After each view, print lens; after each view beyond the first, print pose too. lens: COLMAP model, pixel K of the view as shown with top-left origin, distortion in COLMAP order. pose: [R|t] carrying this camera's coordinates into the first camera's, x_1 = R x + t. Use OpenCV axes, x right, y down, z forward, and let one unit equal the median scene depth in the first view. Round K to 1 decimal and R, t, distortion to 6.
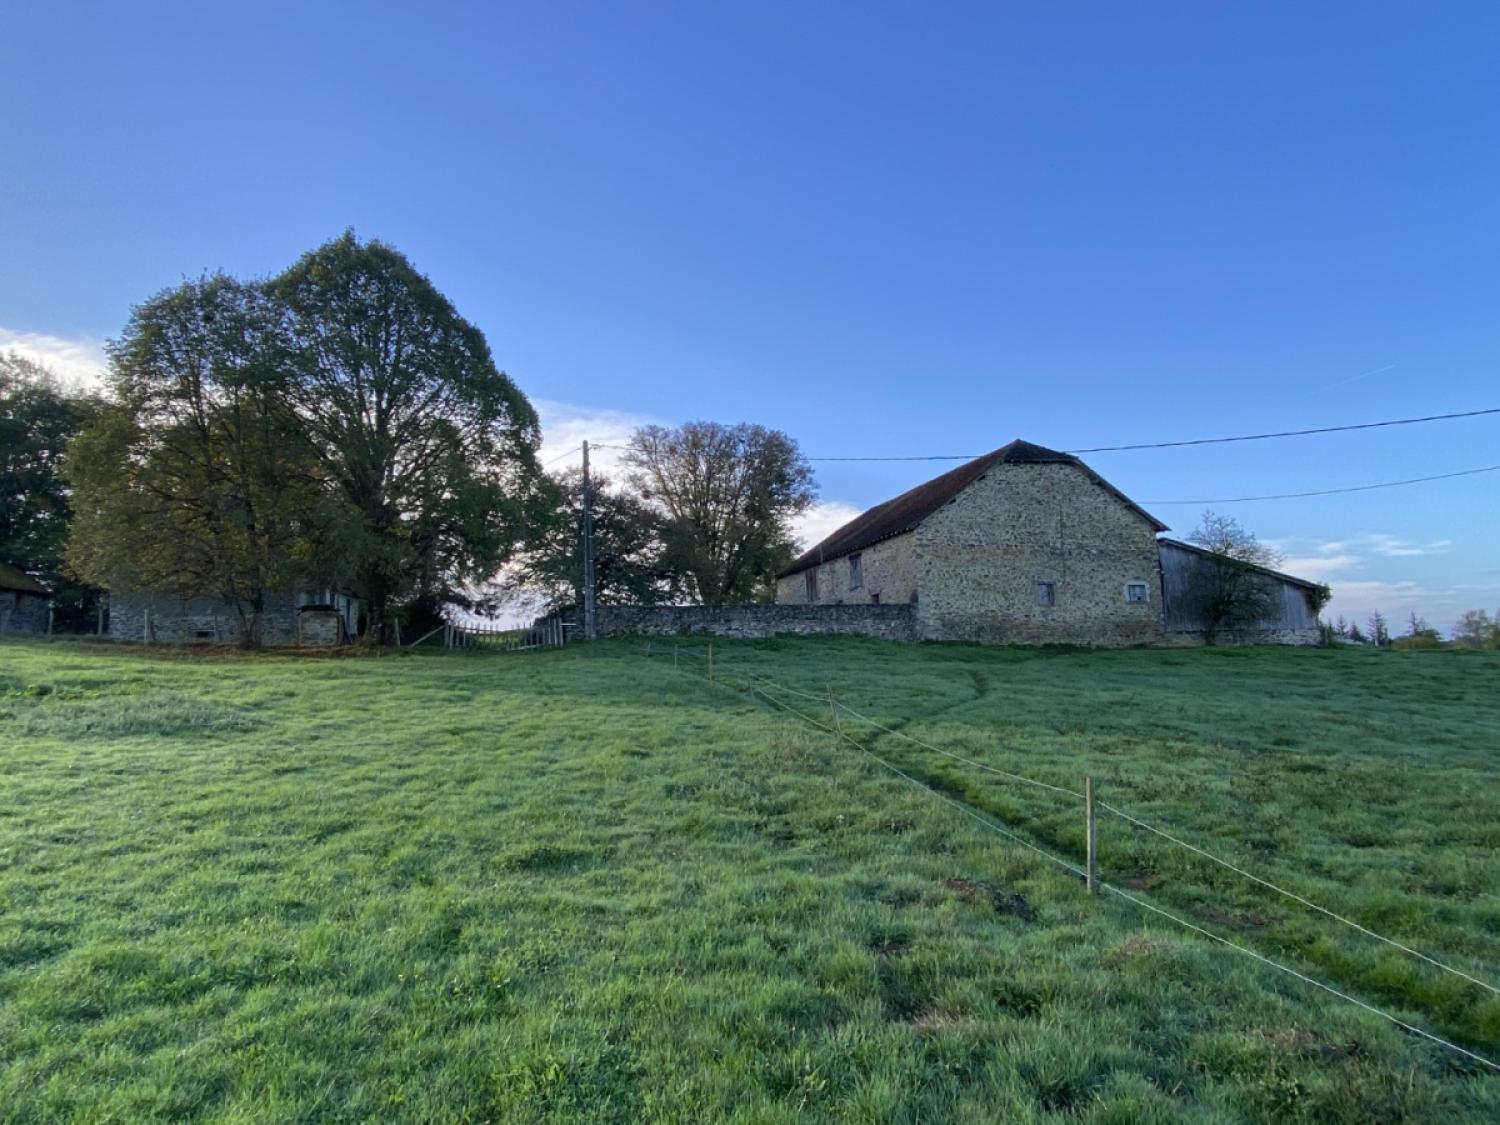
lens RADIAL K [[970.4, 0, 751.4], [0, 970.4, 559.9], [0, 0, 1]] dist [0.057102, -0.005587]
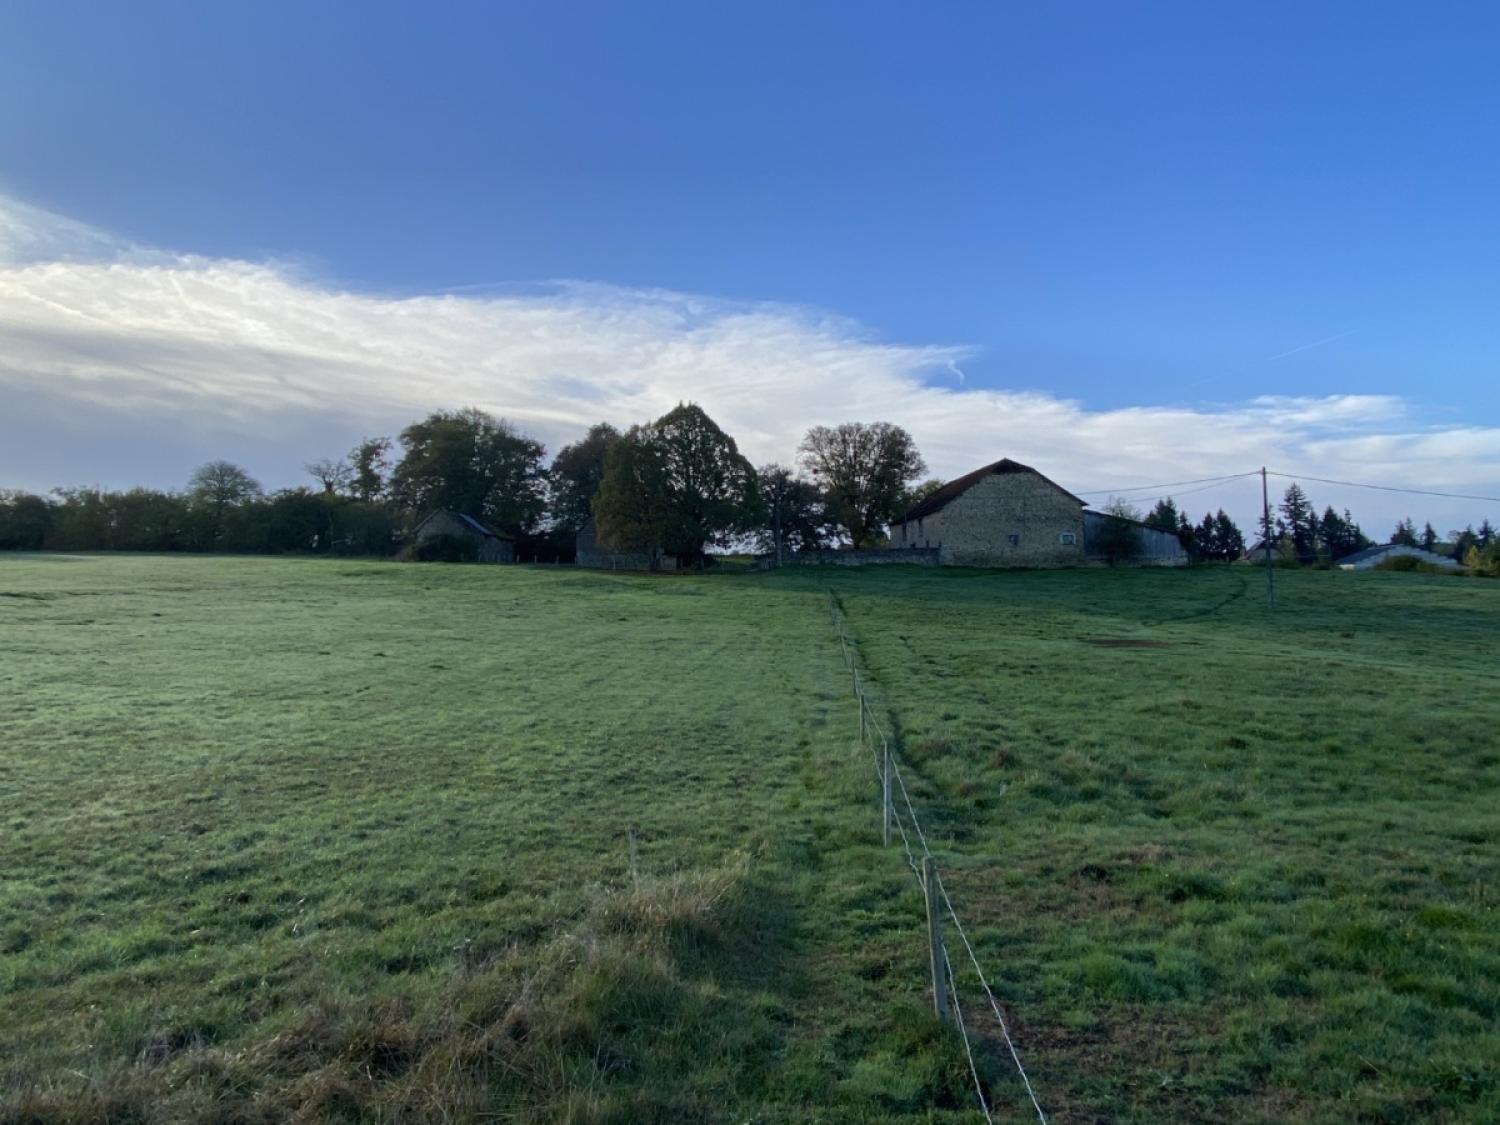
lens RADIAL K [[970.4, 0, 749.9], [0, 970.4, 564.3], [0, 0, 1]] dist [0.057102, -0.005587]
pose [[0.979474, -0.000305, -0.201572, 0.157773], [0.020712, 0.994858, 0.099137, -0.106911], [0.200506, -0.101277, 0.974444, -0.871262]]
